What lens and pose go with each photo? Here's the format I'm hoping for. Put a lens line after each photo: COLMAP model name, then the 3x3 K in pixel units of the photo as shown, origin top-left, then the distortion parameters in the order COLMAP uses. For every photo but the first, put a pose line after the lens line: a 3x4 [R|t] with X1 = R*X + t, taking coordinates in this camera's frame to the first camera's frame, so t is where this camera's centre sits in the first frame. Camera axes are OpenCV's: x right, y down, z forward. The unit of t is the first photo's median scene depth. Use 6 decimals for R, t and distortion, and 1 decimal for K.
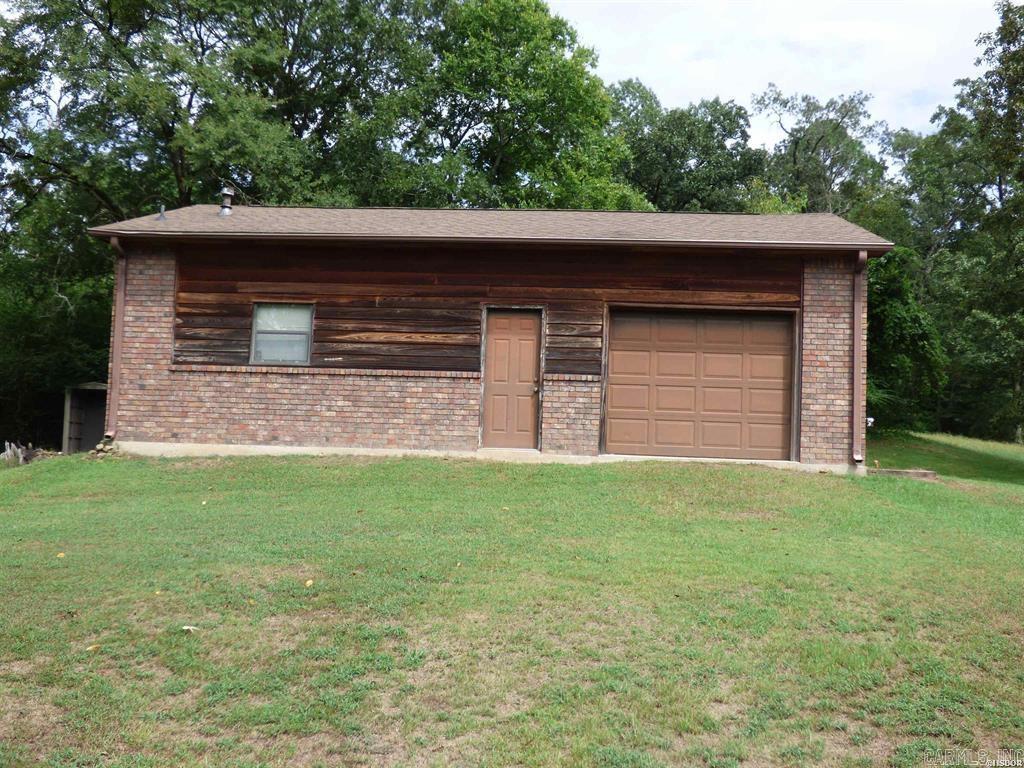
lens RADIAL K [[1122.2, 0, 512.0], [0, 1122.2, 384.0], [0, 0, 1]] dist [-0.006406, -0.013268]
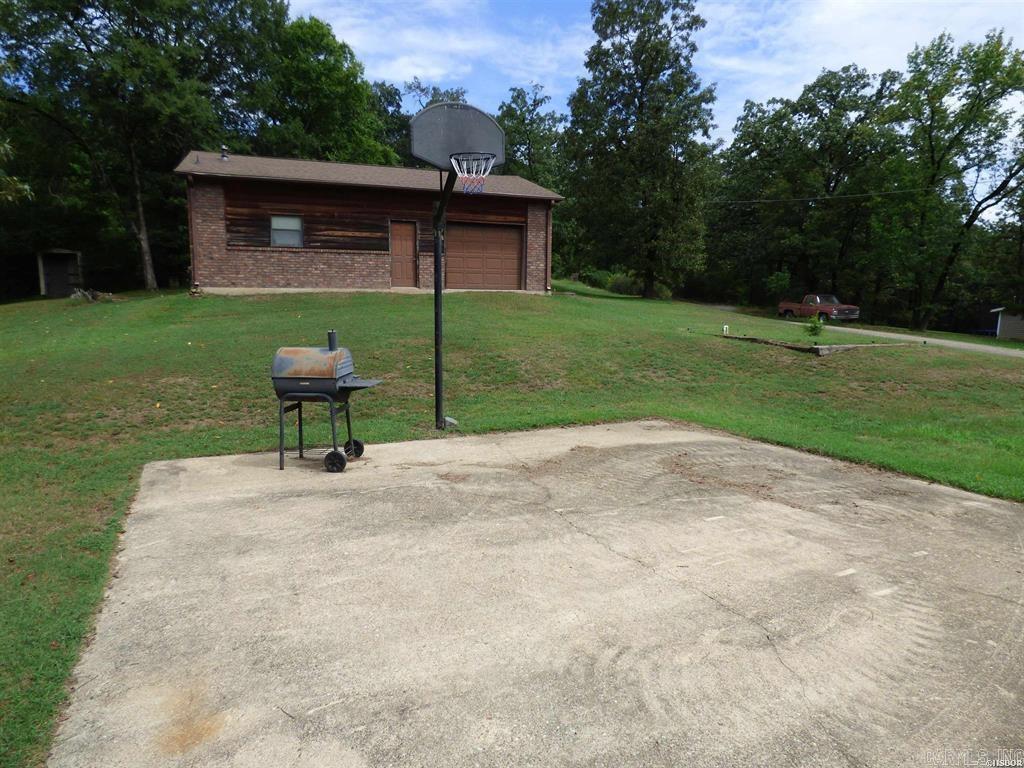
lens RADIAL K [[633.8, 0, 509.1], [0, 633.8, 380.4], [0, 0, 1]] dist [-0.007274, 0.002433]
pose [[0.904059, -0.081207, 0.419623, -0.343189], [-0.010070, 0.977465, 0.210857, -0.026493], [-0.427290, -0.194853, 0.882868, -0.203810]]
